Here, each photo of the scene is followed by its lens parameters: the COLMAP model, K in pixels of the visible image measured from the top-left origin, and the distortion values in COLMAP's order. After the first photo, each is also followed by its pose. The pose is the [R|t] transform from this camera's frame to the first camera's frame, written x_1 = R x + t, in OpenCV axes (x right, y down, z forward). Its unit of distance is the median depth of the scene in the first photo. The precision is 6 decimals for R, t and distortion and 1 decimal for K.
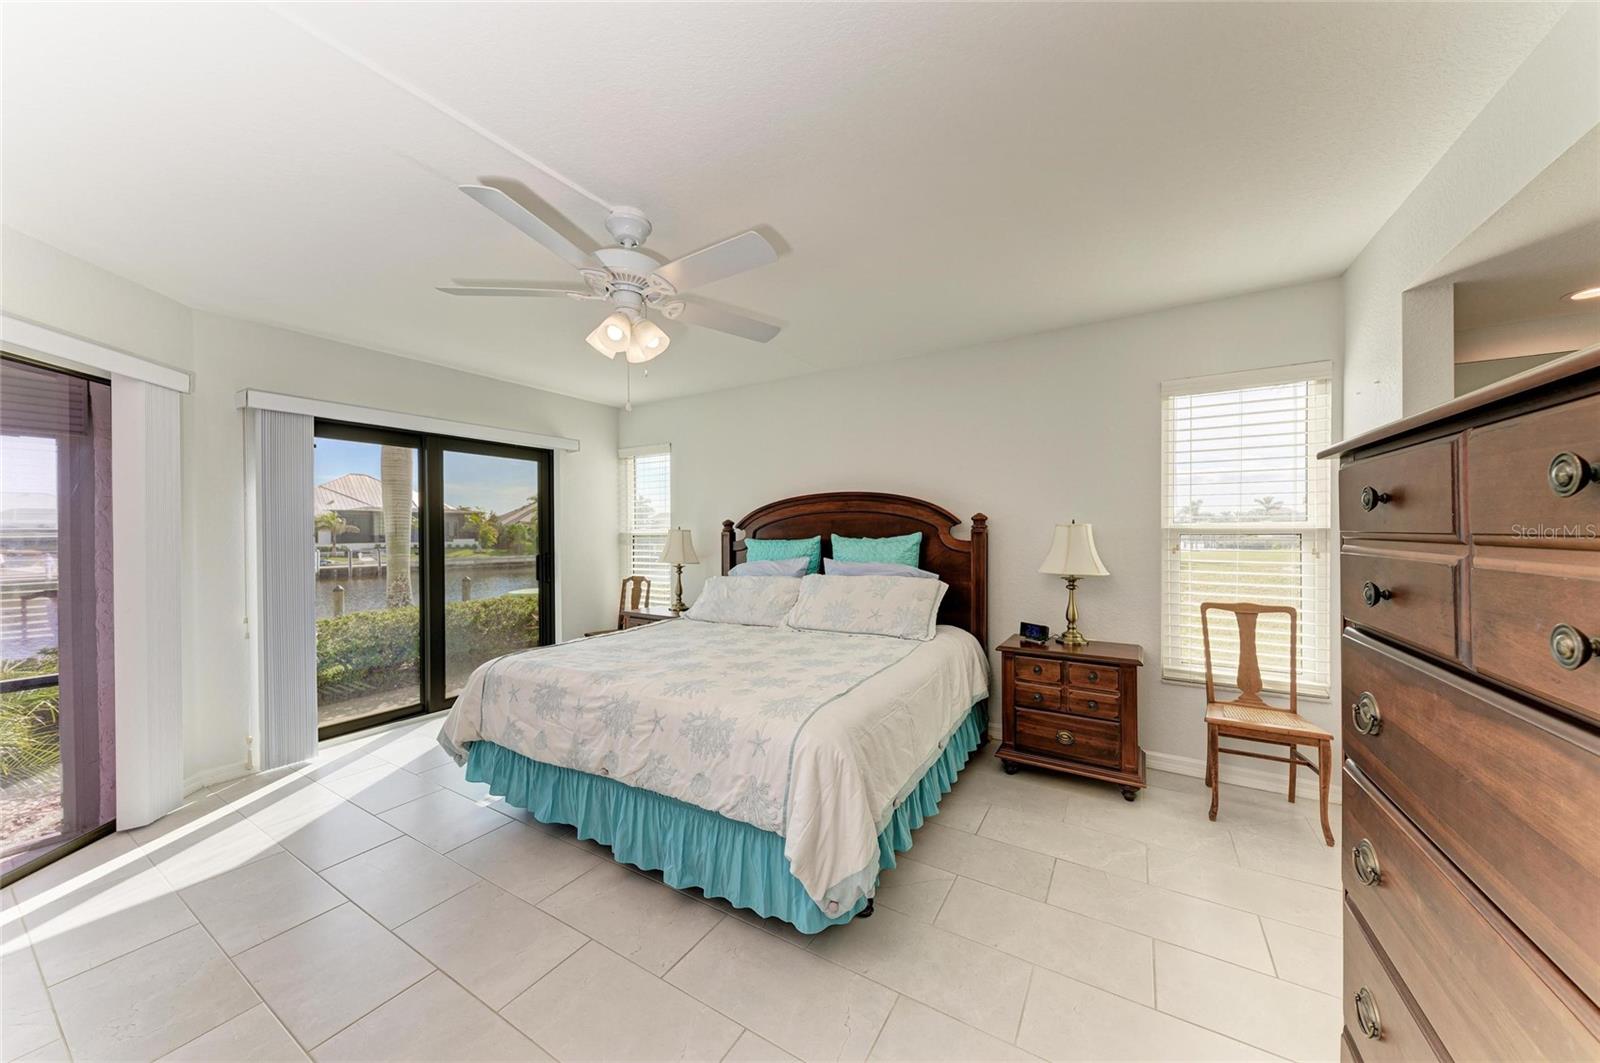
lens RADIAL K [[532.8, 0, 788.9], [0, 532.8, 535.4], [0, 0, 1]] dist [0.010185, -0.000016]
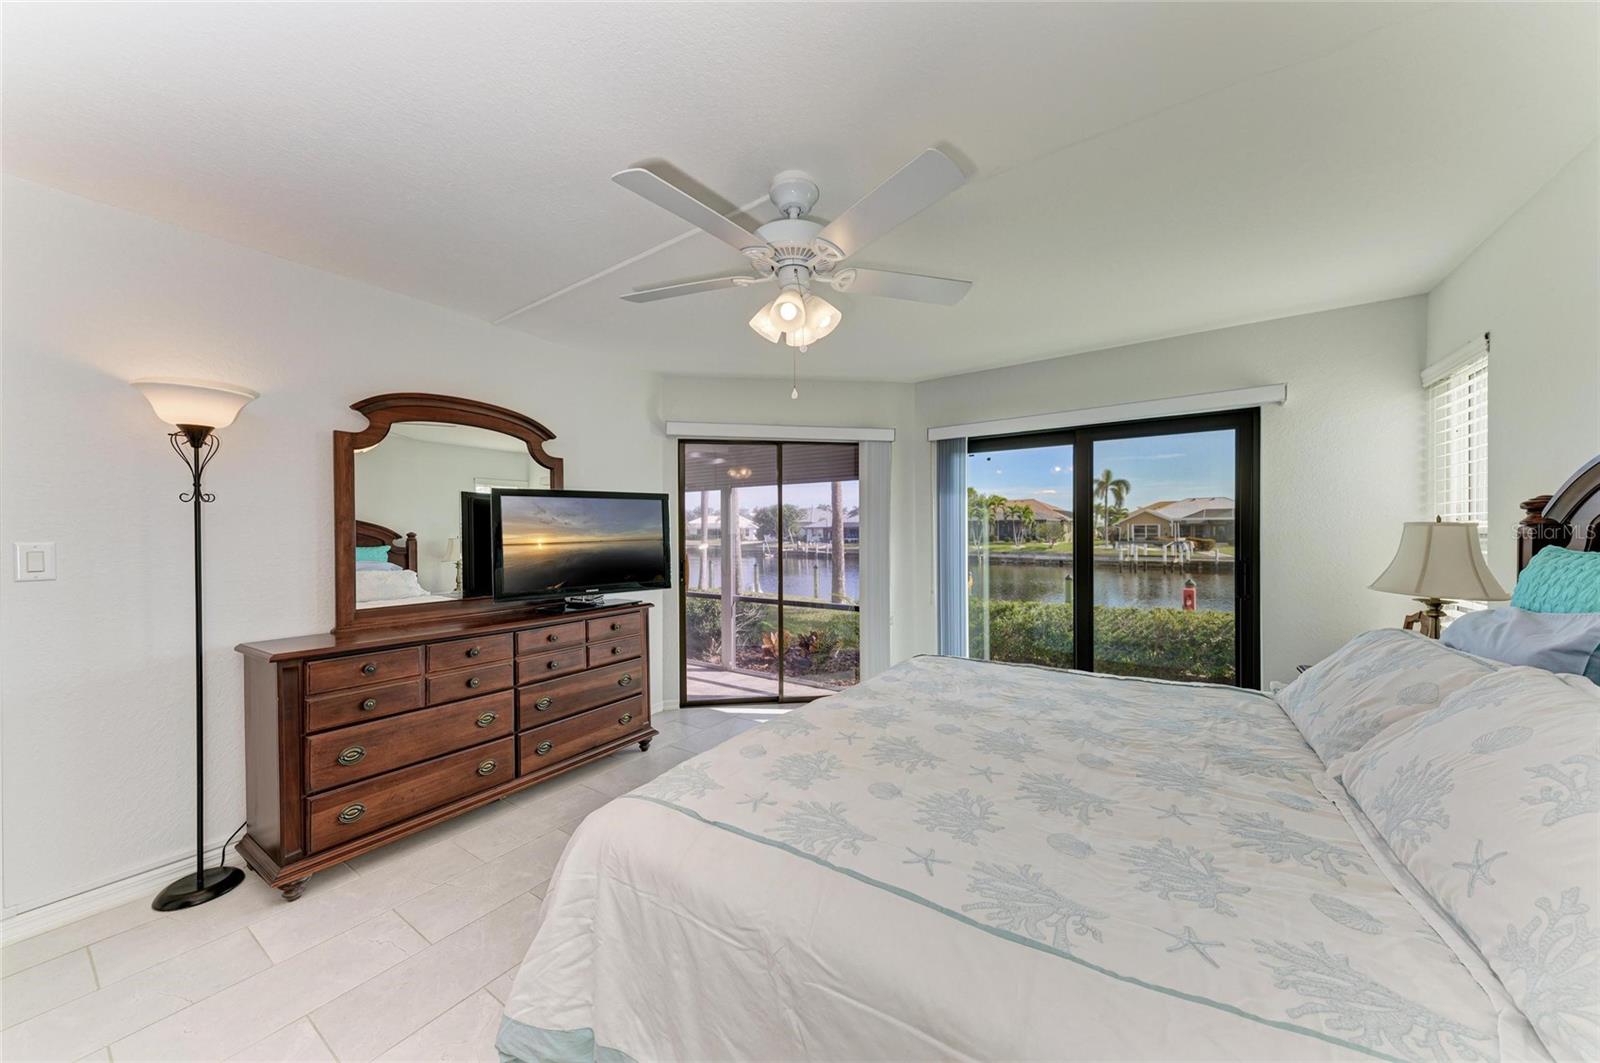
lens RADIAL K [[532.8, 0, 787.1], [0, 532.8, 534.0], [0, 0, 1]] dist [0.010185, -0.000016]
pose [[-0.042010, 0.011086, -0.999056, 0.347747], [-0.001201, 0.999937, 0.011146, -0.008711], [0.999116, 0.001668, -0.041994, 0.576691]]
